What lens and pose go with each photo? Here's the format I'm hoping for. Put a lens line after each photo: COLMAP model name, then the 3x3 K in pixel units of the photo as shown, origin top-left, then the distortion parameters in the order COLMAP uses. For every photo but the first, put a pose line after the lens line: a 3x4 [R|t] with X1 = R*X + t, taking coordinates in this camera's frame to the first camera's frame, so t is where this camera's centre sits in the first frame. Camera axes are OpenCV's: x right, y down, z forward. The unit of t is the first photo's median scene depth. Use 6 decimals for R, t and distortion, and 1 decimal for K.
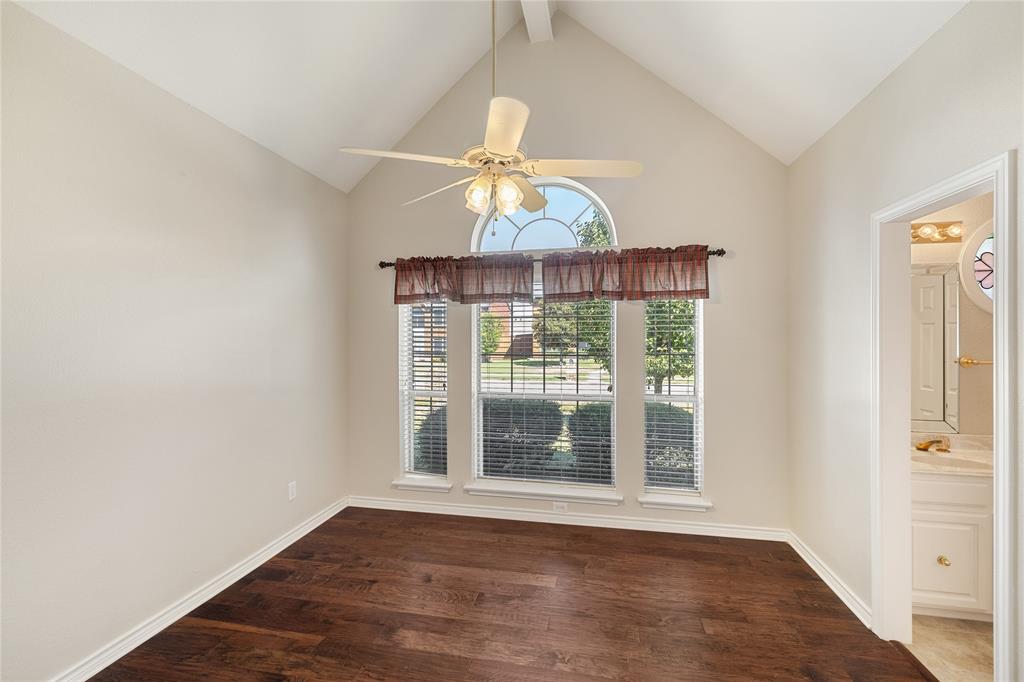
lens RADIAL K [[439.4, 0, 507.8], [0, 439.4, 338.1], [0, 0, 1]] dist [0.001813, 0.000590]
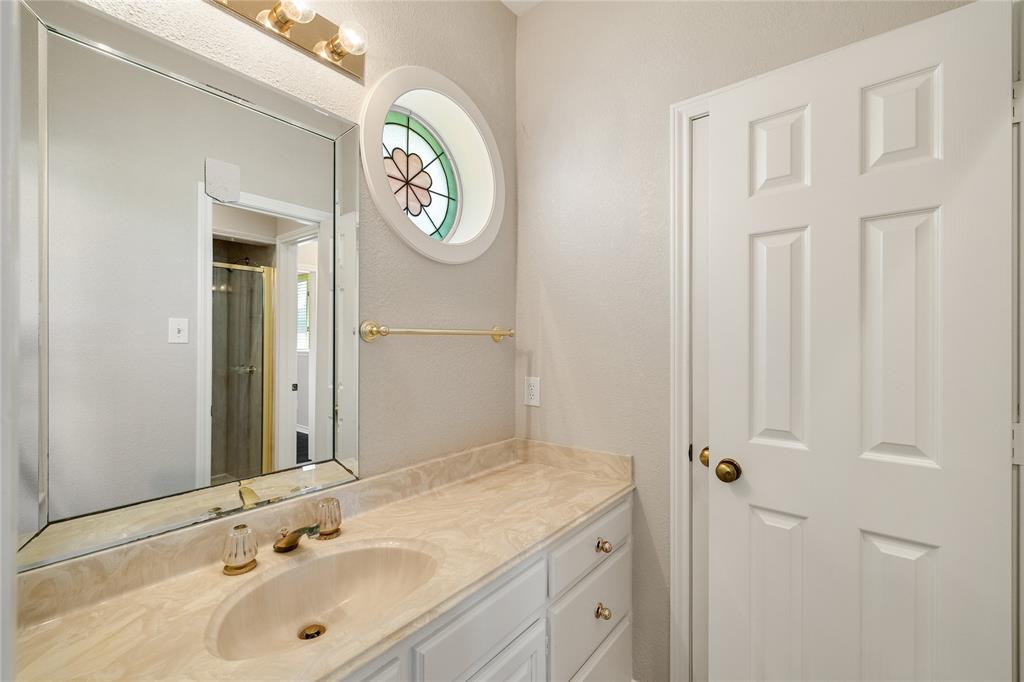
lens RADIAL K [[411.2, 0, 512.3], [0, 411.2, 342.6], [0, 0, 1]] dist [-0.001039, -0.000085]
pose [[0.459098, 0.007394, 0.888355, 0.701564], [-0.000124, 0.999966, -0.008259, 0.070609], [-0.888386, 0.003681, 0.459083, 0.643681]]
